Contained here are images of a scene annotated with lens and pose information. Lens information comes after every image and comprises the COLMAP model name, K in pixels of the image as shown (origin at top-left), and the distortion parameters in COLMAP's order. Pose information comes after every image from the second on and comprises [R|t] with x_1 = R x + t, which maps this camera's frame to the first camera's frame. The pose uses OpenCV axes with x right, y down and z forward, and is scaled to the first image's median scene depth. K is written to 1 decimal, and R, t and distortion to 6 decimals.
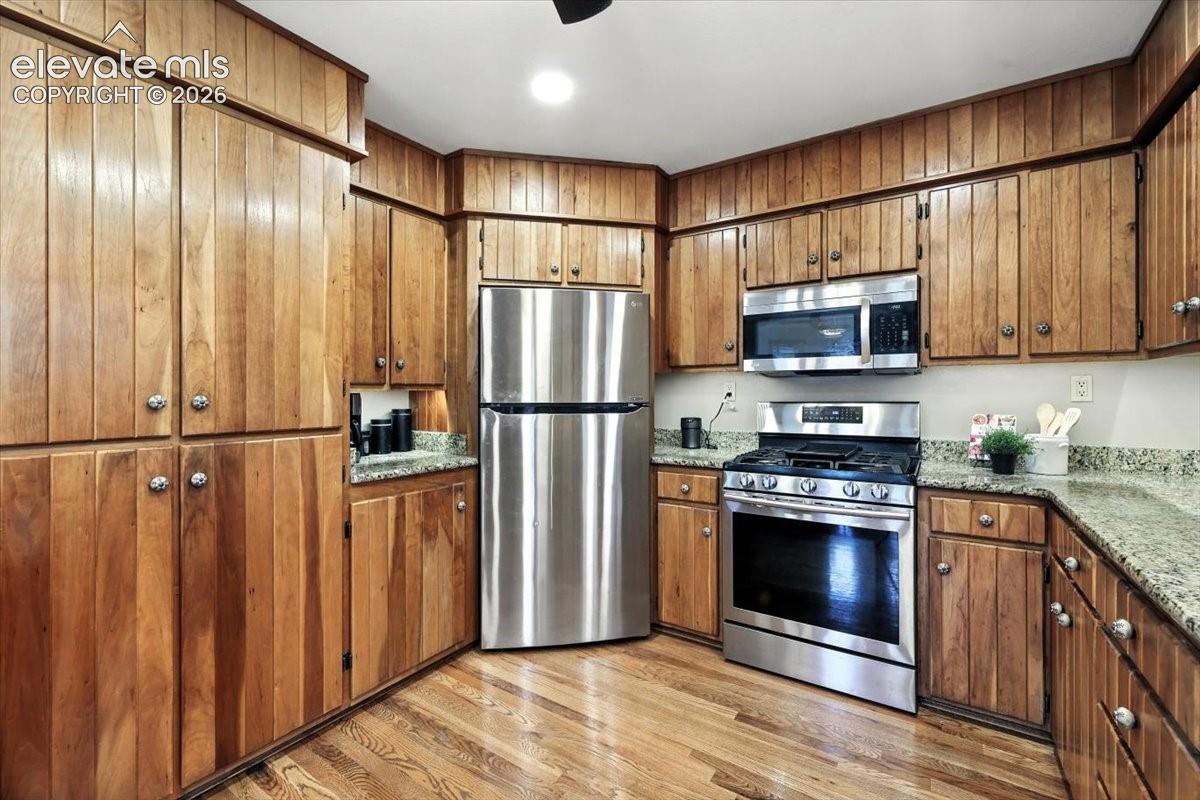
lens RADIAL K [[515.7, 0, 593.5], [0, 515.7, 394.0], [0, 0, 1]] dist [-0.000545, 0.000366]
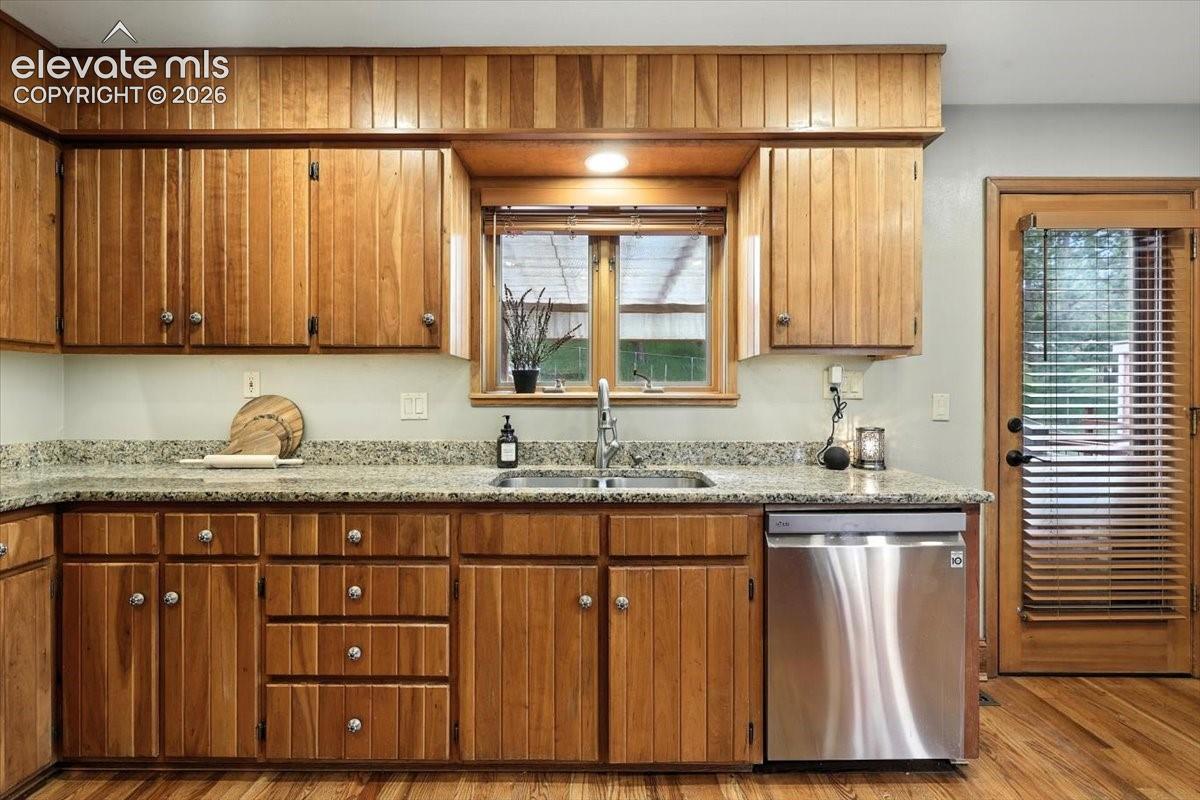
lens RADIAL K [[530.7, 0, 599.0], [0, 530.7, 392.9], [0, 0, 1]] dist [-0.000982, 0.000224]
pose [[-0.553325, 0.000481, 0.832966, -0.322402], [0.000556, 1.000000, -0.000209, 0.009311], [-0.832965, 0.000348, -0.553325, 0.572993]]
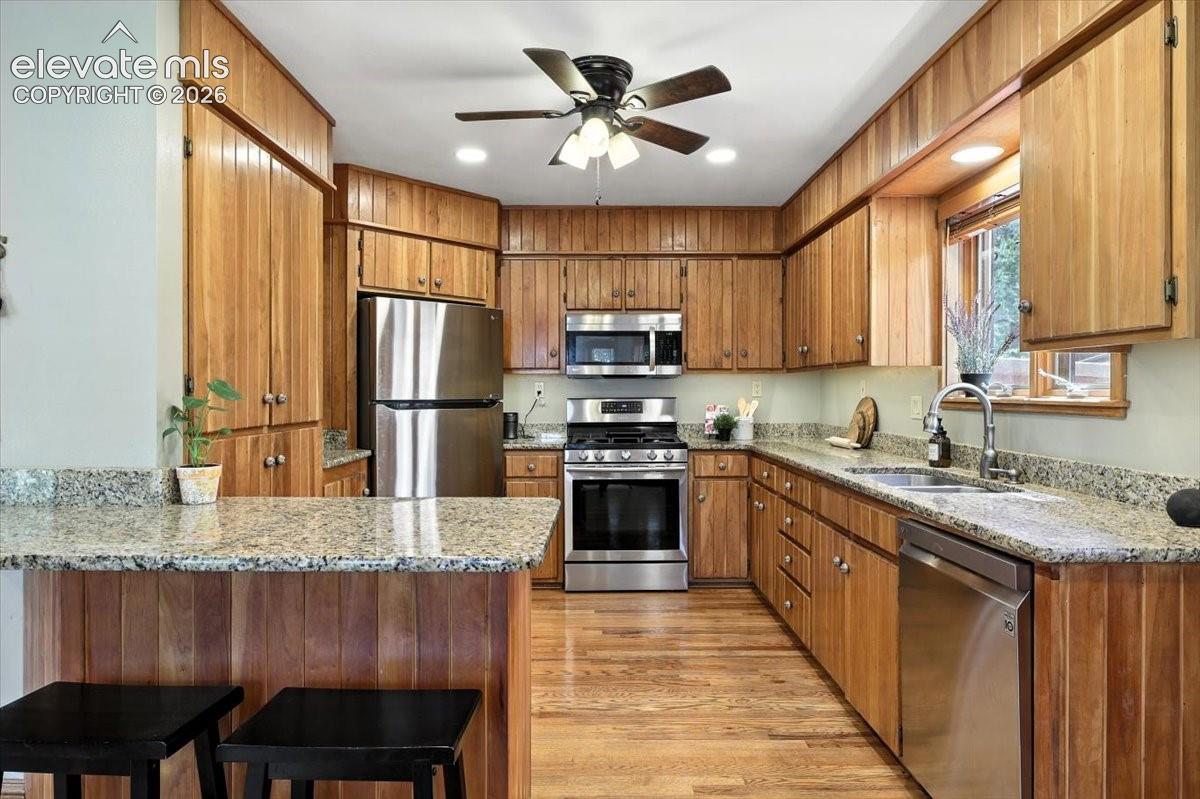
lens RADIAL K [[710.5, 0, 601.8], [0, 710.5, 394.7], [0, 0, 1]] dist [-0.001165, -0.000009]
pose [[0.826387, -0.001846, 0.563100, -0.739430], [-0.000330, 0.999993, 0.003762, -0.000116], [-0.563103, -0.003294, 0.826380, -0.595628]]
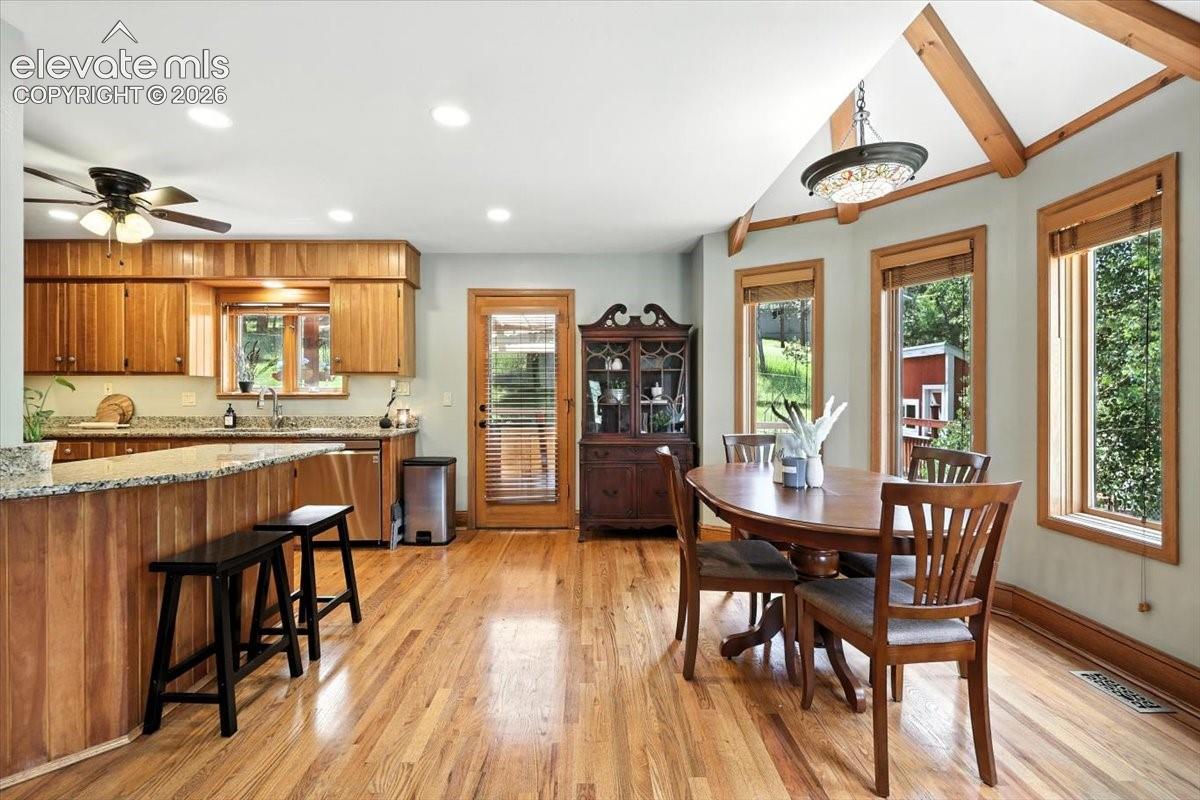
lens RADIAL K [[515.7, 0, 593.5], [0, 515.7, 394.0], [0, 0, 1]] dist [-0.000545, 0.000366]
pose [[-0.570025, 0.002337, 0.821624, -1.844646], [0.002422, 0.999996, -0.001163, 0.019190], [-0.821624, 0.001327, -0.570029, 0.156971]]
